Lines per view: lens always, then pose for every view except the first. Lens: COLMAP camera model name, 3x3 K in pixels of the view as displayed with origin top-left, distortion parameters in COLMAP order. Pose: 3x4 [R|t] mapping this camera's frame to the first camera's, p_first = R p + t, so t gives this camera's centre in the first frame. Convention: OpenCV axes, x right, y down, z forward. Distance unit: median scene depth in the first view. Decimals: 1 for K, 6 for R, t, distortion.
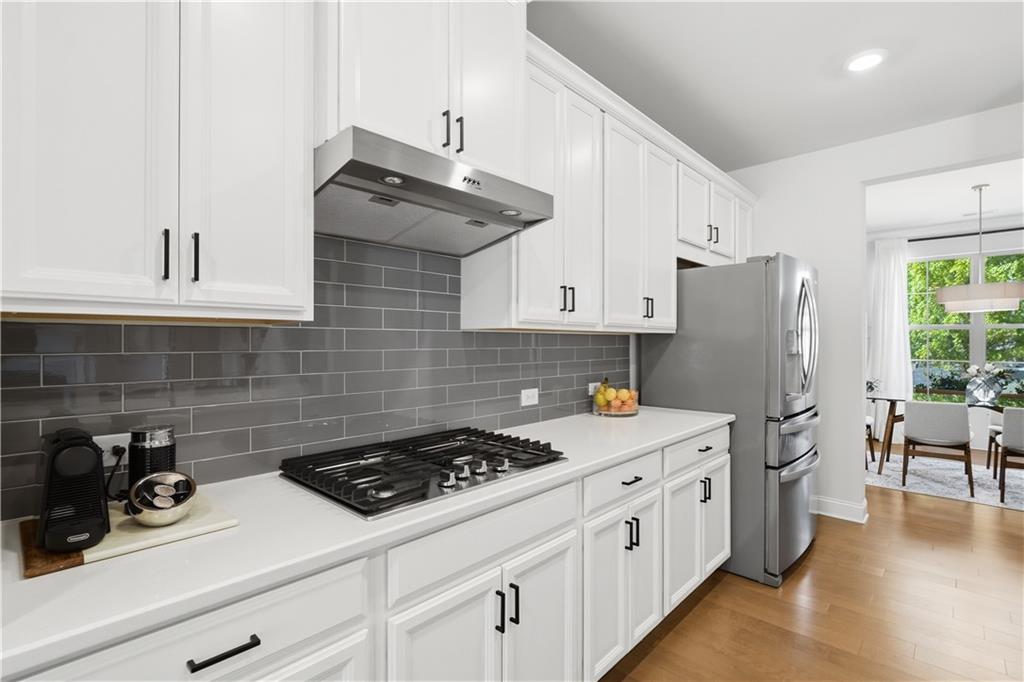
lens RADIAL K [[497.5, 0, 512.0], [0, 497.5, 341.0], [0, 0, 1]] dist [-0.002083, -0.000704]
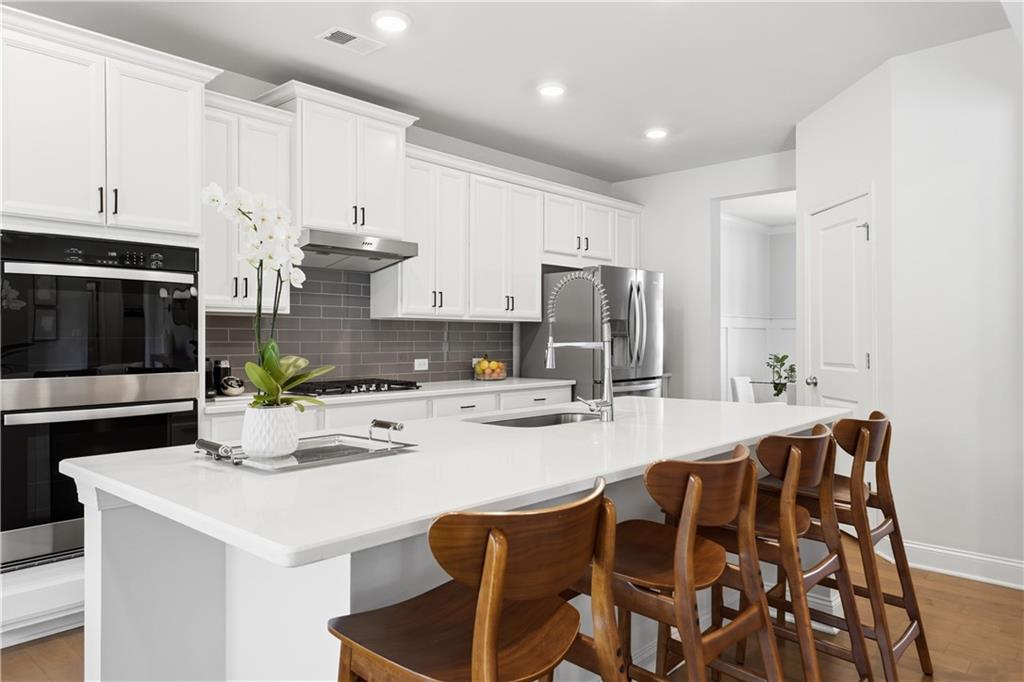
lens RADIAL K [[695.3, 0, 512.8], [0, 695.3, 330.7], [0, 0, 1]] dist [-0.000333, -0.000605]
pose [[0.999772, -0.000565, 0.021362, 0.289467], [0.000784, 0.999947, -0.010247, 0.037757], [-0.021356, 0.010261, 0.999719, -1.173892]]
